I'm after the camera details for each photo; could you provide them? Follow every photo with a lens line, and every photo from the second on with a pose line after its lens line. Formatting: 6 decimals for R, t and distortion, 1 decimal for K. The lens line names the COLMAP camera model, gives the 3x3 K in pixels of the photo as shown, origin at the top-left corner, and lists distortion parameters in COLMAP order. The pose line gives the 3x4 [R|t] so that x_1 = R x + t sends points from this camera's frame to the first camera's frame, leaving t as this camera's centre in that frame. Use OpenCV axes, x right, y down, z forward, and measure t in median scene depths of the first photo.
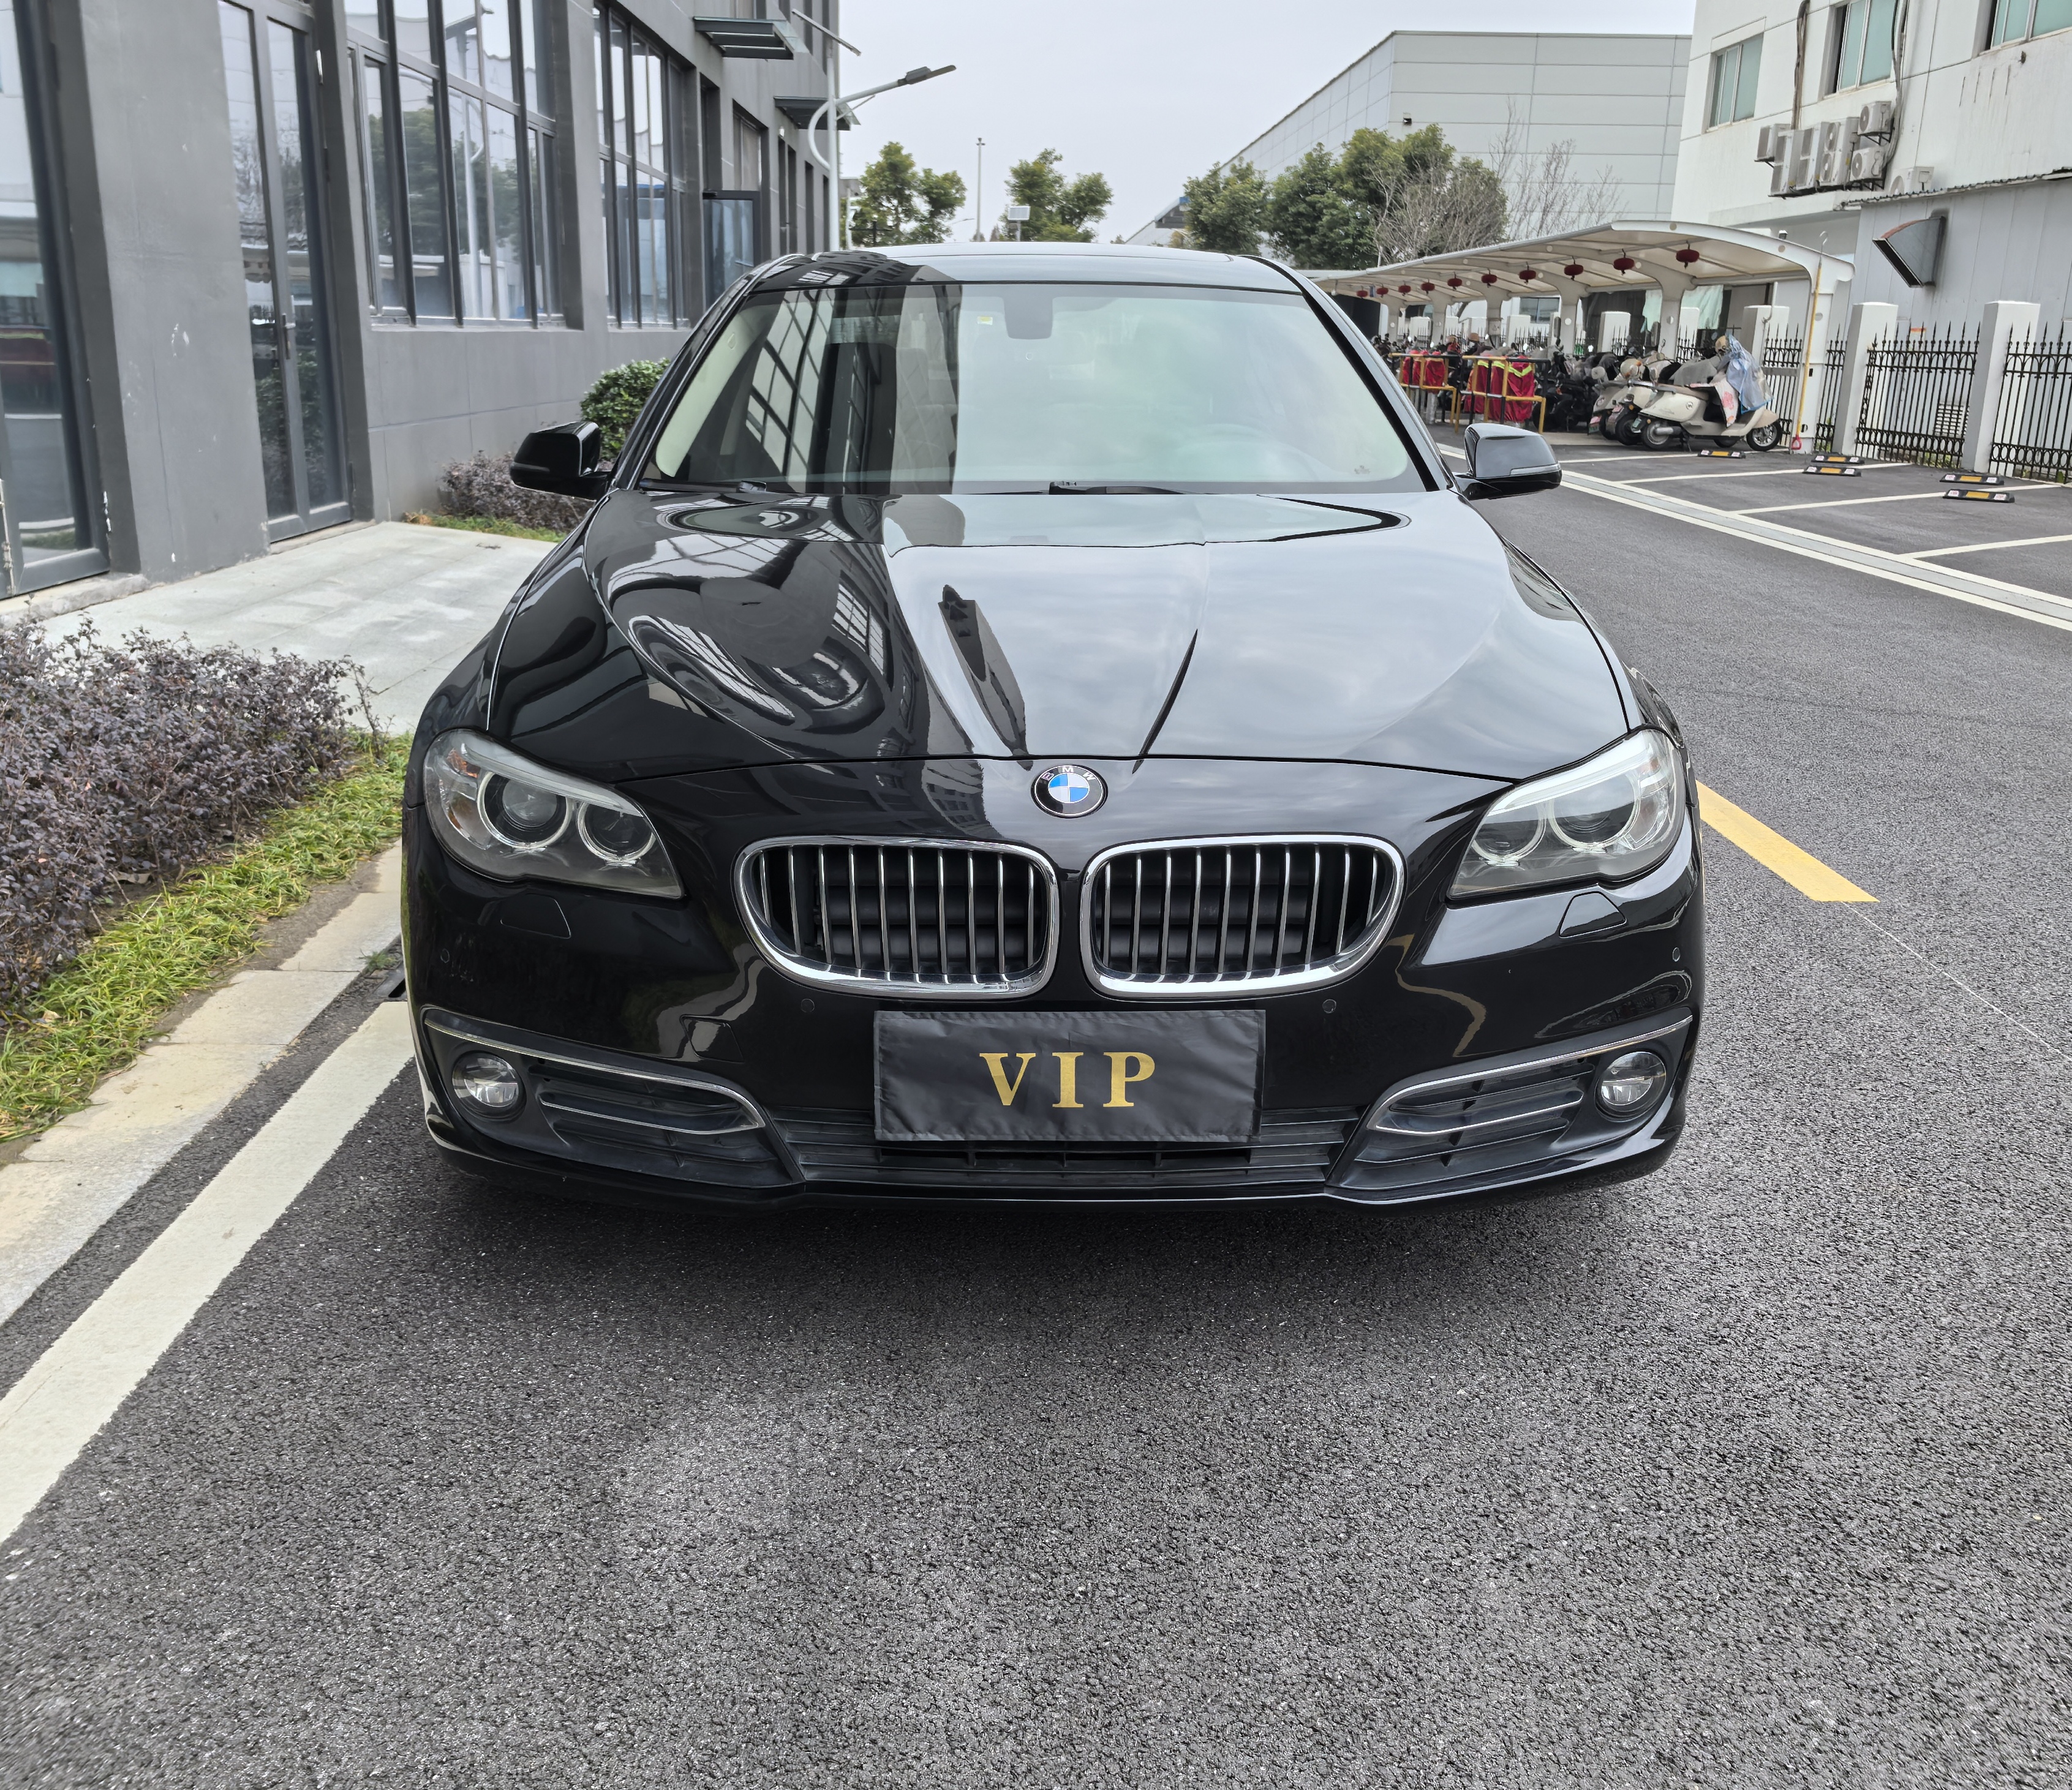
lens RADIAL K [[1948.8, 0, 1036.0], [0, 1948.8, 895.0], [0, 0, 1]] dist [0.063581, -0.090499]
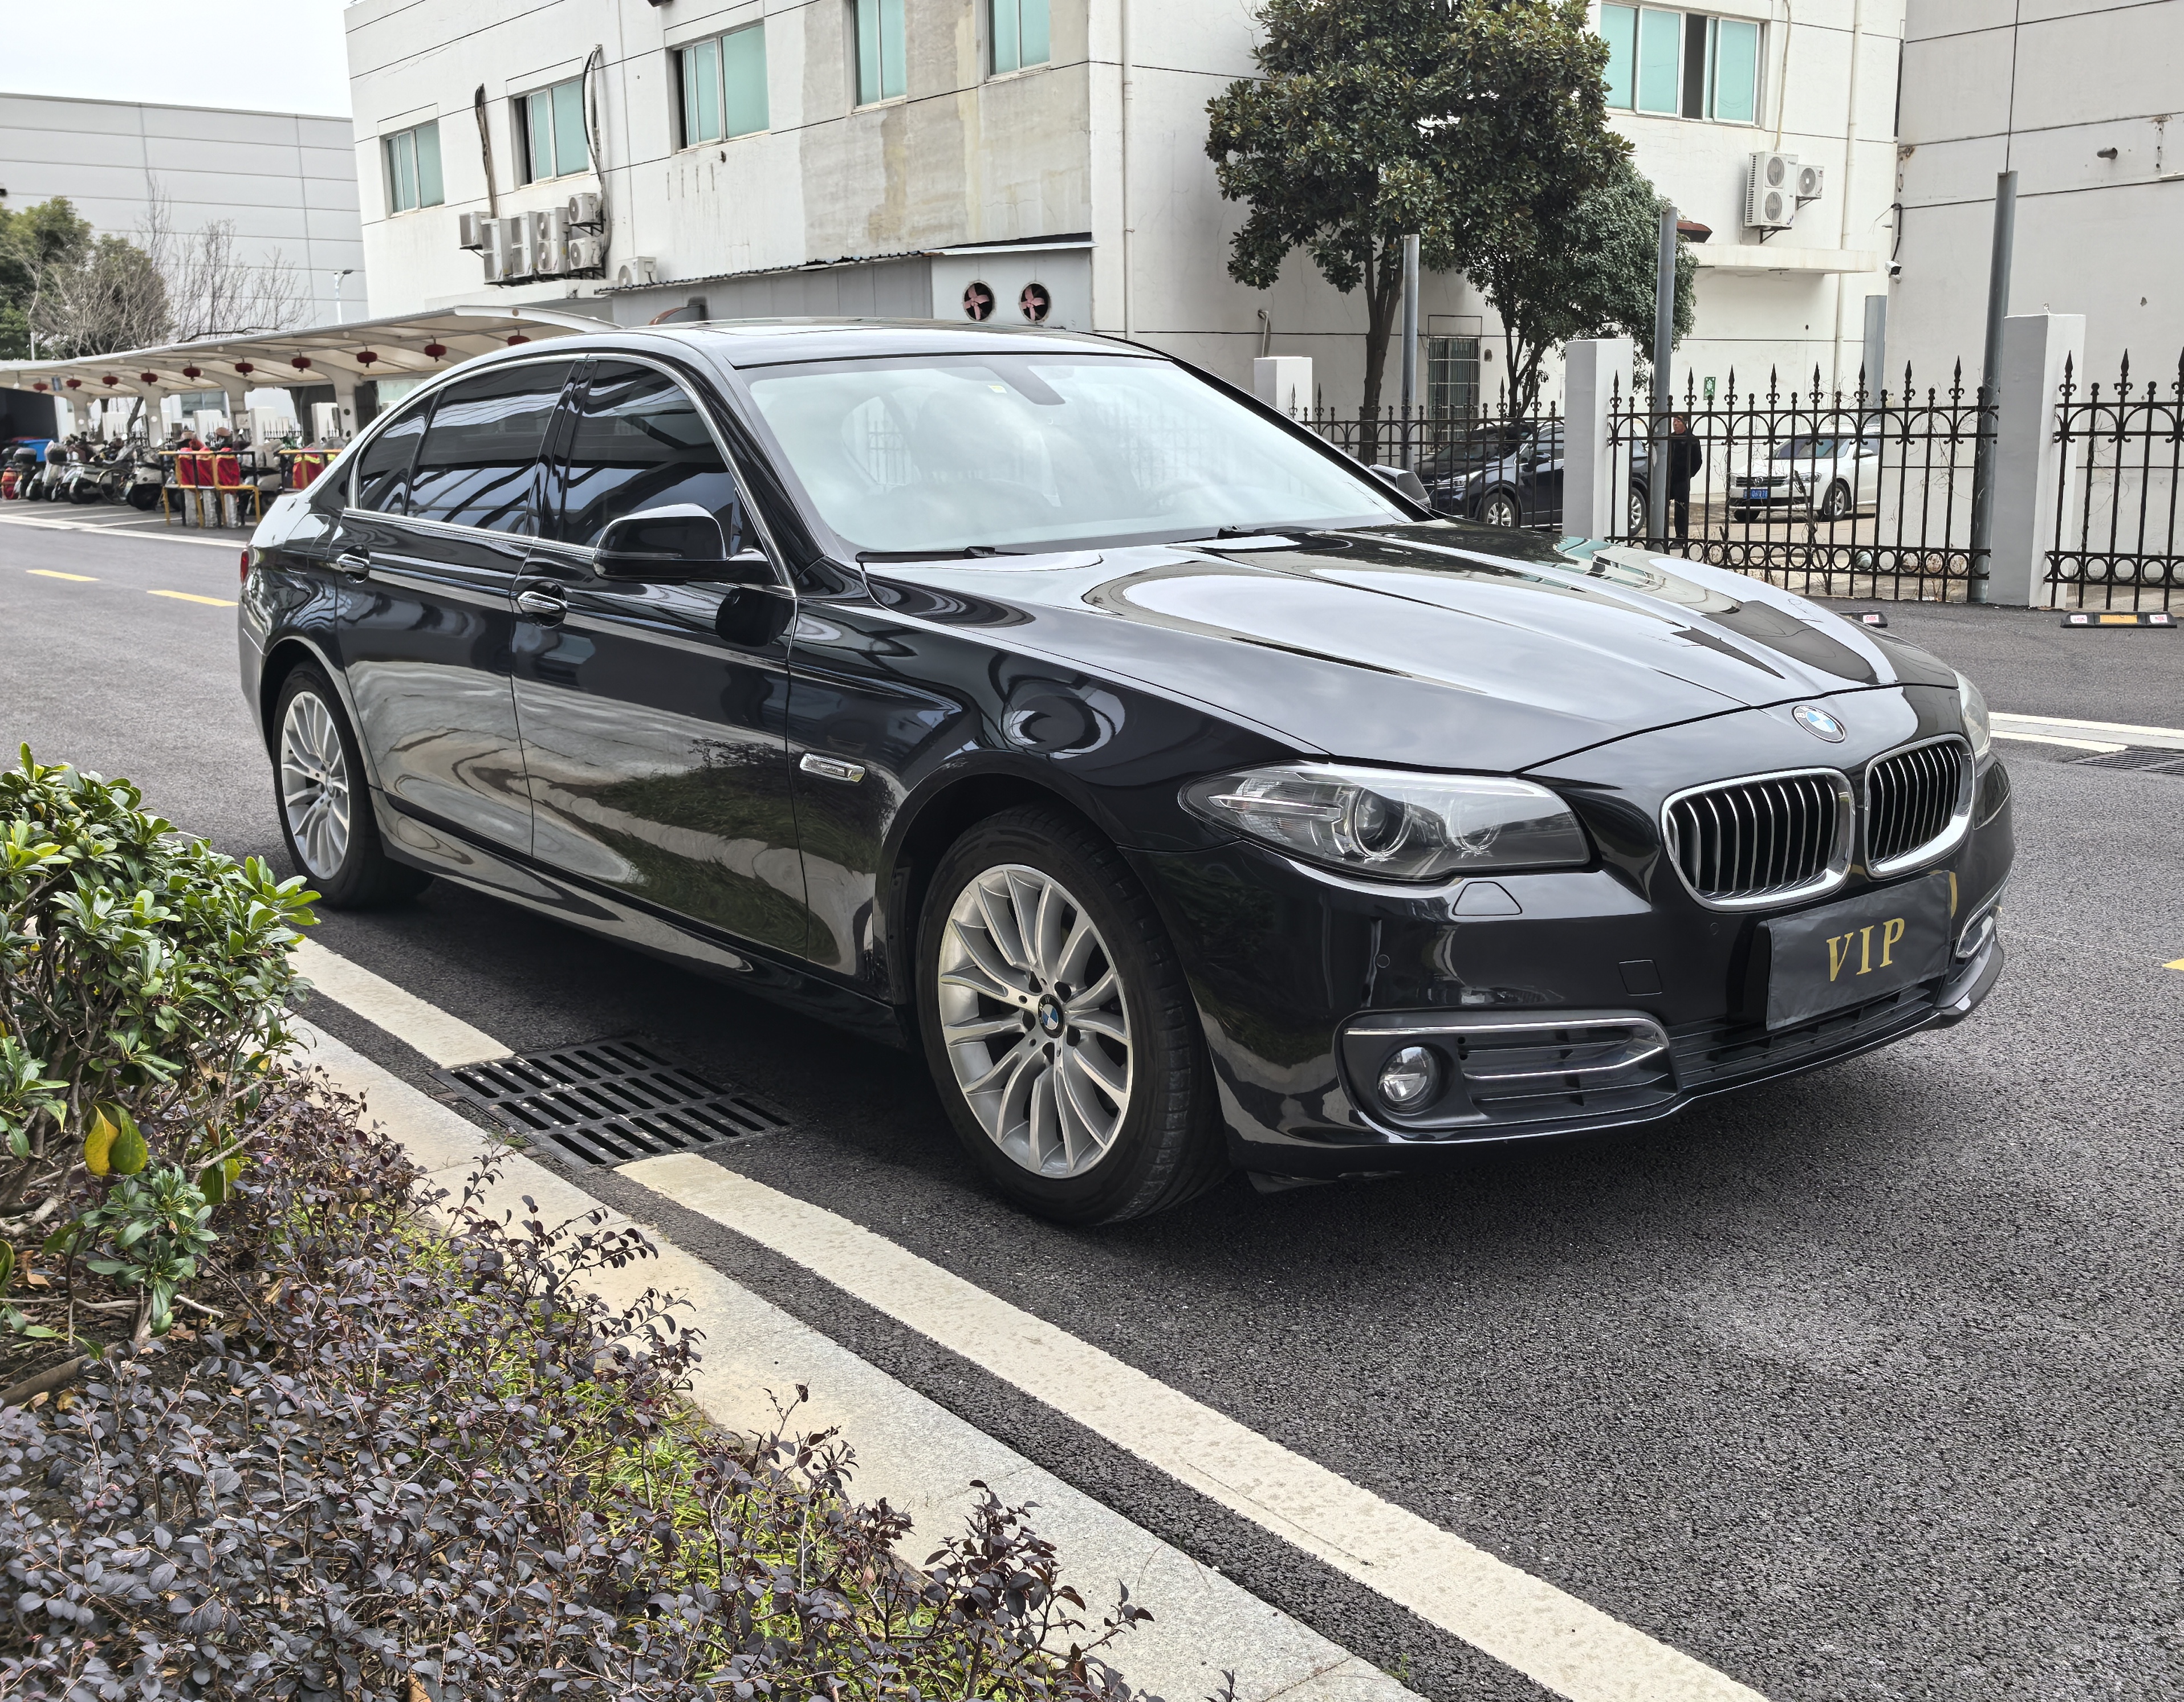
lens RADIAL K [[2133.6, 0, 1092.0], [0, 2133.6, 851.0], [0, 0, 1]] dist [-0.009927, 0.112694]
pose [[0.797472, -0.150218, 0.584357, -0.051061], [0.197404, 0.980167, -0.017431, -0.001817], [-0.570149, 0.129256, 0.811309, 0.006984]]
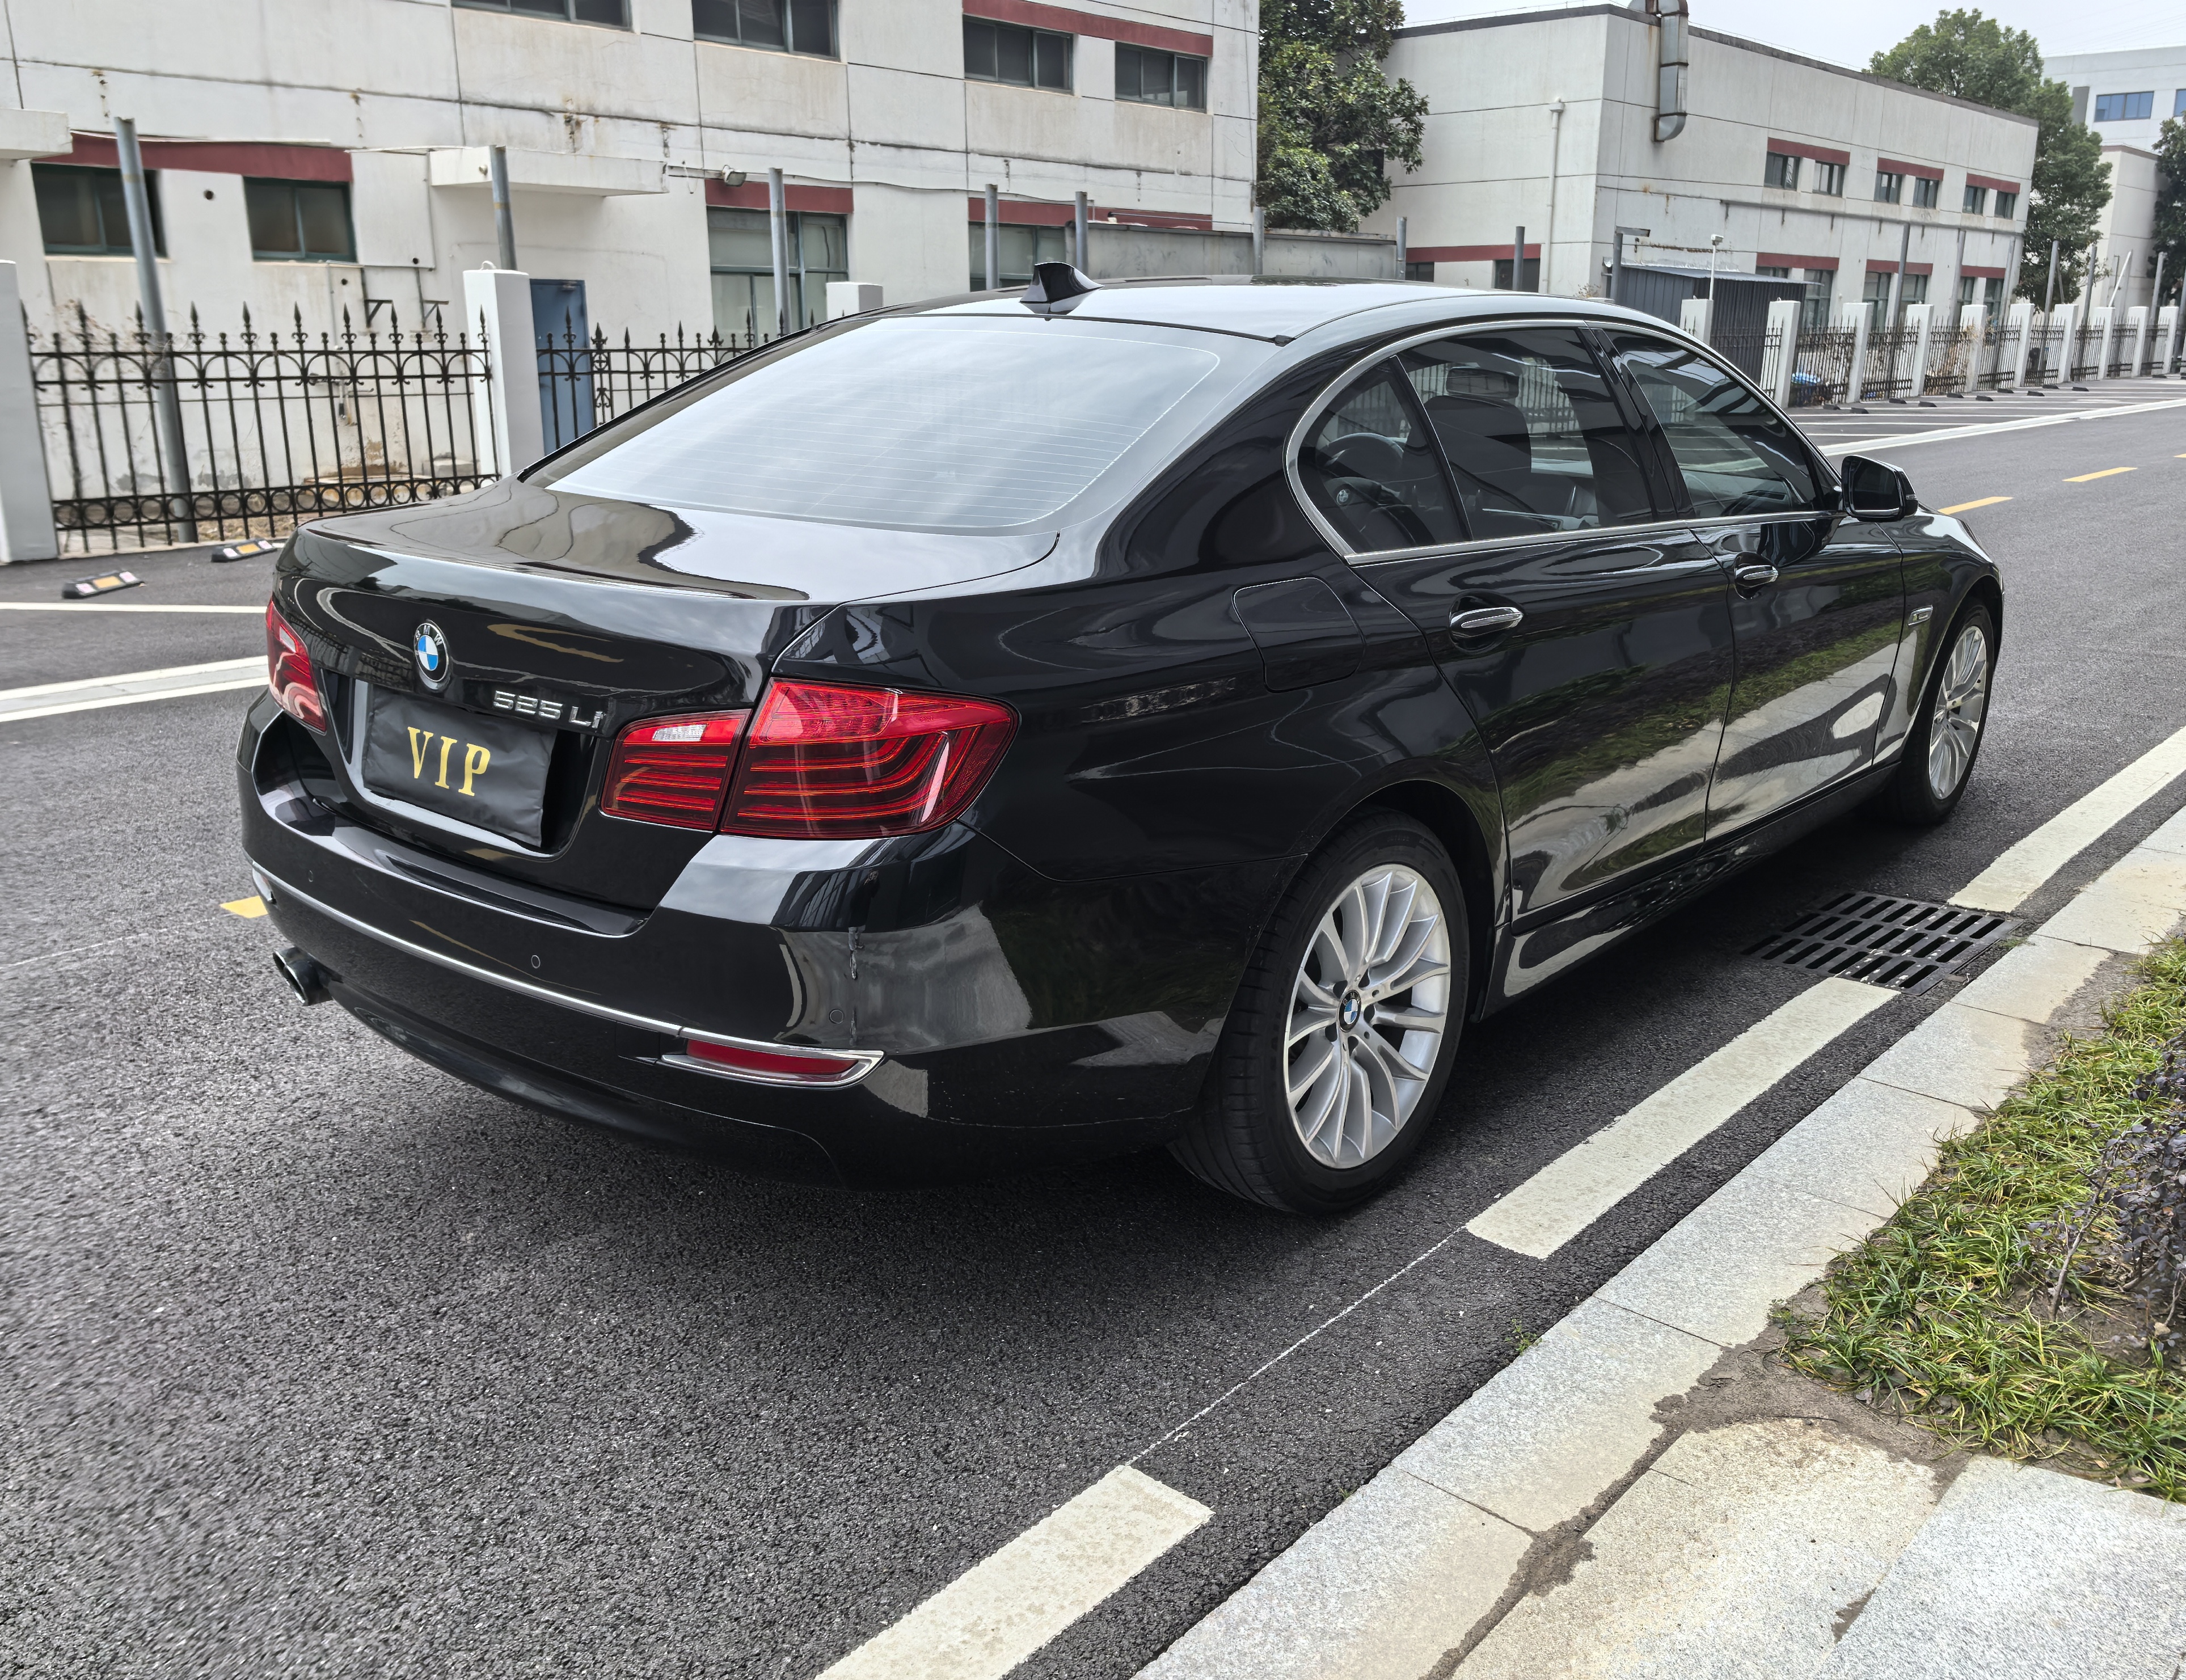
lens RADIAL K [[1888.9, 0, 1093.0], [0, 1888.9, 840.0], [0, 0, 1]] dist [-0.234380, 0.282995]
pose [[-0.740998, -0.200557, 0.640858, -0.045880], [0.156614, 0.876423, 0.455363, -0.042909], [-0.652988, 0.437790, -0.618018, 0.149897]]
